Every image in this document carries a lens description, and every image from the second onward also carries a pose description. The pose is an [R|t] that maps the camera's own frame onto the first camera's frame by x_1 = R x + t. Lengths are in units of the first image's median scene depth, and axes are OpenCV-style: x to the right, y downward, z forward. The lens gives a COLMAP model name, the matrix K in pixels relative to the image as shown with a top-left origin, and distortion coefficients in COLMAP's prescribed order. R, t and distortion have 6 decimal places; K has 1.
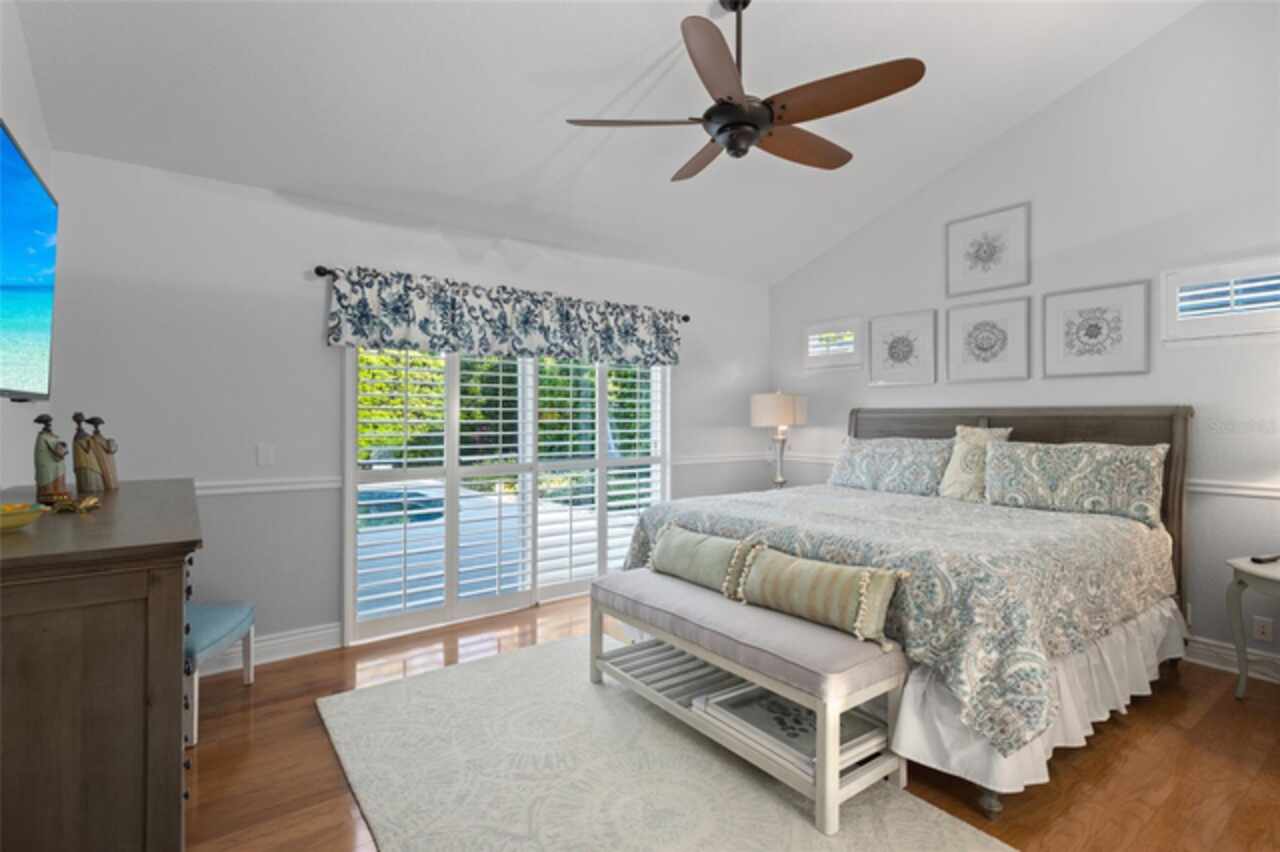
lens RADIAL K [[594.2, 0, 644.8], [0, 594.2, 426.6], [0, 0, 1]] dist [0.004723, 0.000367]
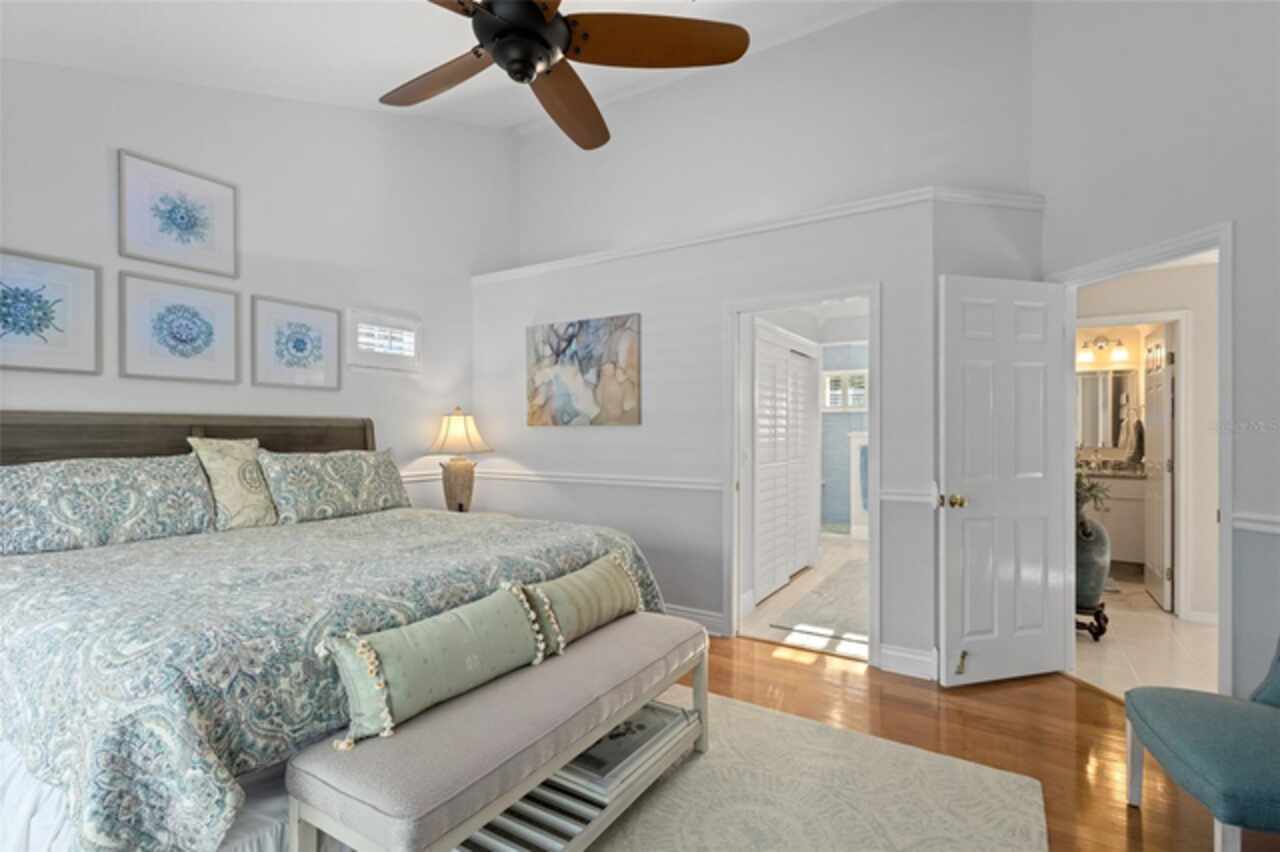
lens RADIAL K [[594.2, 0, 644.8], [0, 594.2, 426.6], [0, 0, 1]] dist [0.004723, 0.000367]
pose [[-0.365393, 0.003098, 0.930848, -0.421767], [0.010106, 0.999949, 0.000640, -0.010383], [-0.930799, 0.009641, -0.365405, 0.771488]]
